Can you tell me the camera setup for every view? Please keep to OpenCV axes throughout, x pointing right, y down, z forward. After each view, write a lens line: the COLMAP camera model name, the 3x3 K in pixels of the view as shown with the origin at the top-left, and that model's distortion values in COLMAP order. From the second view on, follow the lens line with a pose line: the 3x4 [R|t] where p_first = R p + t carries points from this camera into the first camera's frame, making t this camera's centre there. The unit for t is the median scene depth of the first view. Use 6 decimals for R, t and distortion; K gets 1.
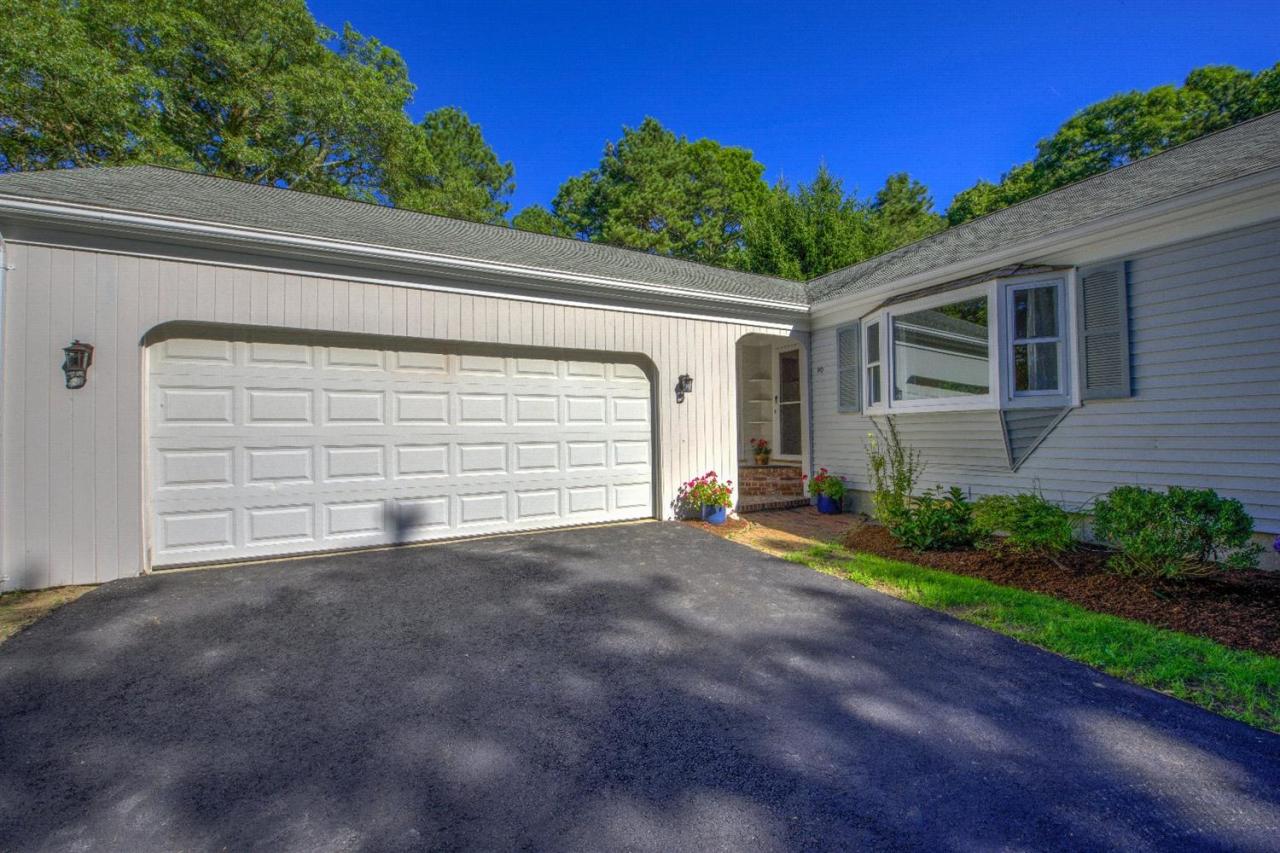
lens RADIAL K [[508.3, 0, 637.4], [0, 508.3, 430.5], [0, 0, 1]] dist [-0.018664, -0.000787]
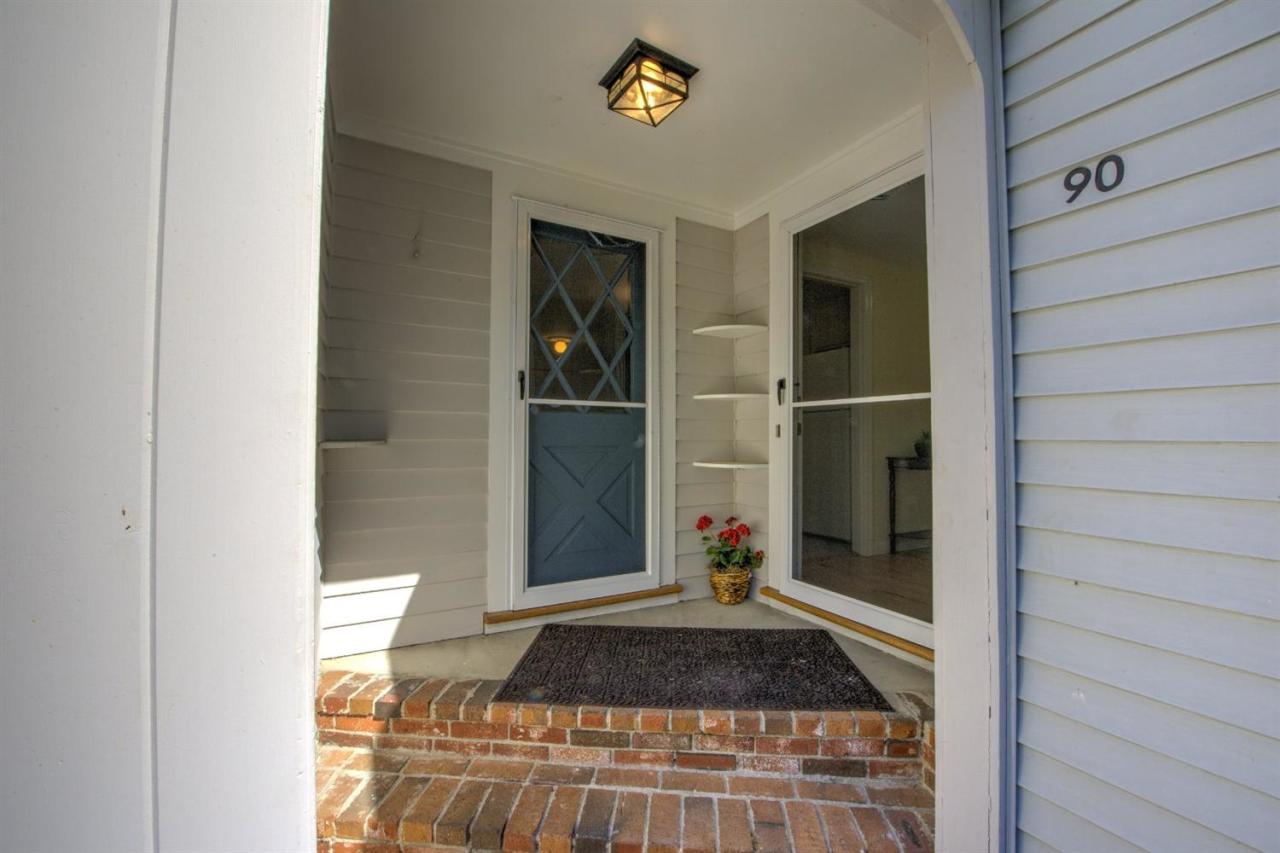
lens RADIAL K [[508.3, 0, 641.9], [0, 508.3, 432.4], [0, 0, 1]] dist [-0.018664, -0.000787]
pose [[0.999735, 0.016670, 0.015872, 0.182155], [-0.016619, 0.999856, -0.003347, -0.033405], [-0.015926, 0.003083, 0.999868, 0.686446]]
